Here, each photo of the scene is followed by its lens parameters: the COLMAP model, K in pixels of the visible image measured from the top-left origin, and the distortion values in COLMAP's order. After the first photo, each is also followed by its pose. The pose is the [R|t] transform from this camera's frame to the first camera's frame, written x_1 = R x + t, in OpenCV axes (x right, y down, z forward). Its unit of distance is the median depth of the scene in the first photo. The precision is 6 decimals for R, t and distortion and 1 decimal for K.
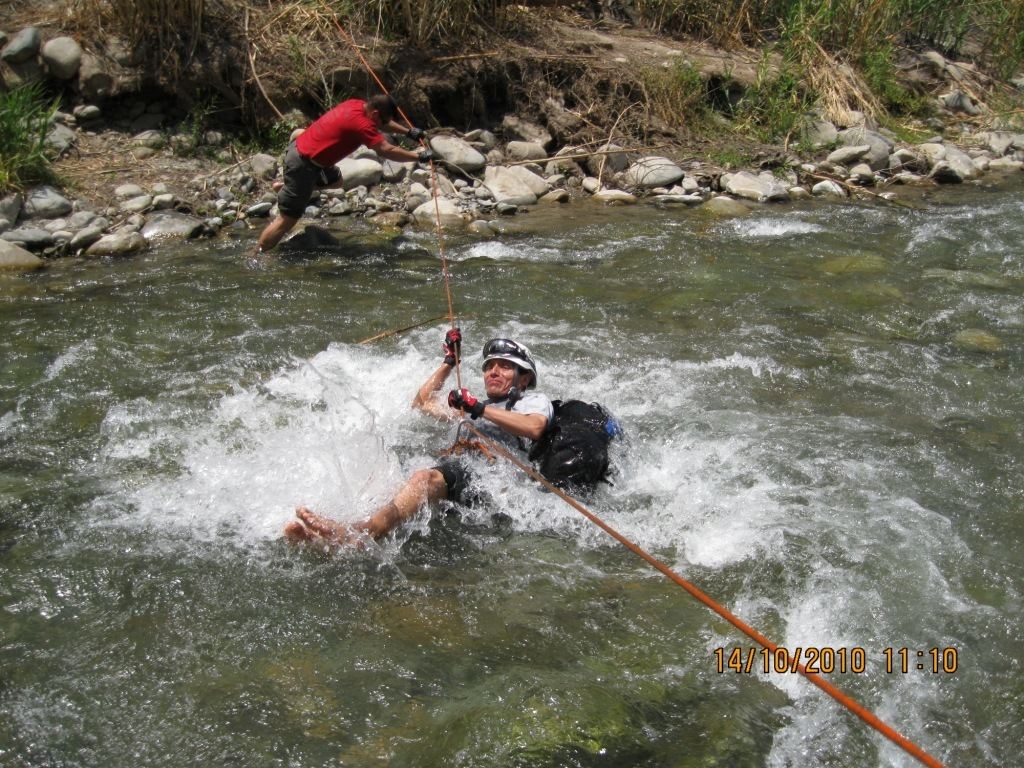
lens RADIAL K [[1050.6, 0, 507.7], [0, 1050.6, 382.3], [0, 0, 1]] dist [-0.126988, 0.054484]
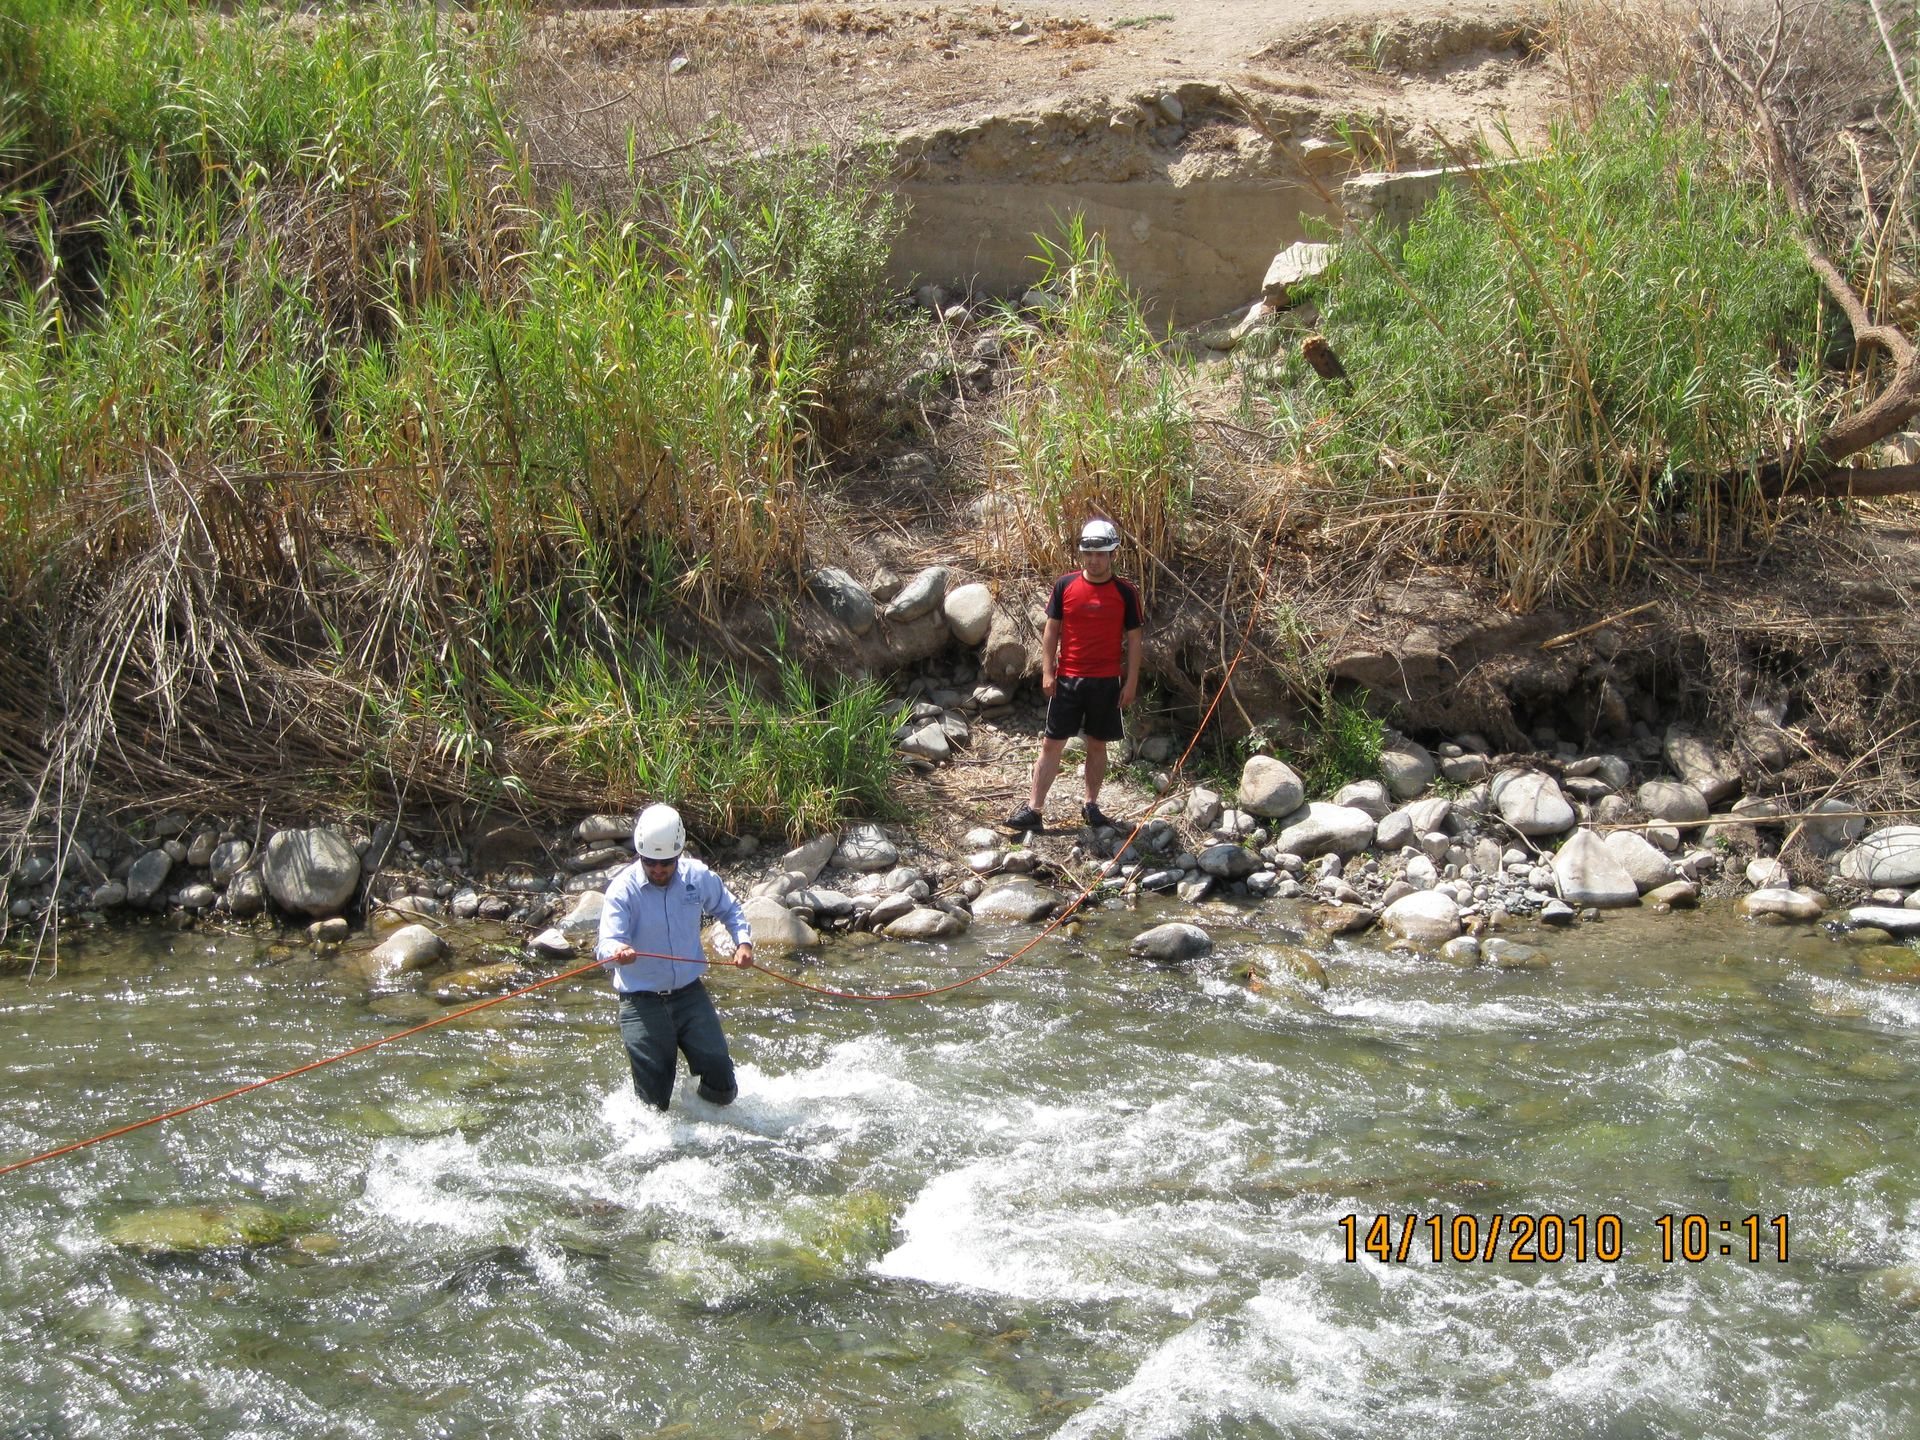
lens RADIAL K [[2377.9, 0, 936.2], [0, 2377.9, 714.4], [0, 0, 1]] dist [-0.130740, 0.018303]
pose [[0.830910, 0.076442, -0.551130, 0.402466], [-0.148996, 0.984912, -0.088027, -0.094175], [0.536086, 0.155259, 0.829763, -0.320275]]
